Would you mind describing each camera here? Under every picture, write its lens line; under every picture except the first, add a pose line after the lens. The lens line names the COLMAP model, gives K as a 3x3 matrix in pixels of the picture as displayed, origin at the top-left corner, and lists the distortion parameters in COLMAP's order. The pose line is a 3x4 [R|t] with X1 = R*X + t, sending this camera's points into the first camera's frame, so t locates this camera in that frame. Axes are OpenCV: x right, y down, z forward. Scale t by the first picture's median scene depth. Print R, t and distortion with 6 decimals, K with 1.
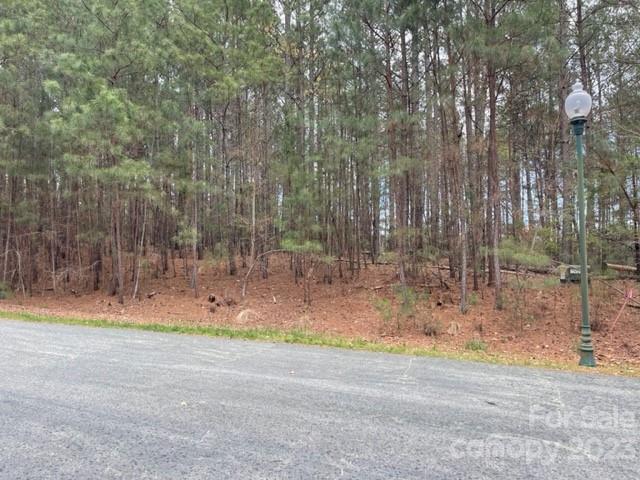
lens RADIAL K [[483.4, 0, 322.1], [0, 483.4, 241.9], [0, 0, 1]] dist [0.073042, -0.094574]
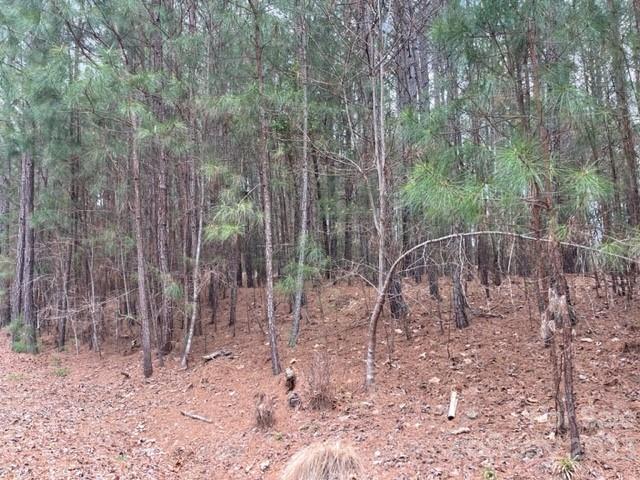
lens RADIAL K [[483.4, 0, 319.2], [0, 483.4, 242.7], [0, 0, 1]] dist [0.073042, -0.094574]
pose [[0.817911, -0.075837, -0.570325, 0.015064], [0.034979, 0.995996, -0.082276, 0.044933], [0.574280, 0.047345, 0.817289, 0.752370]]
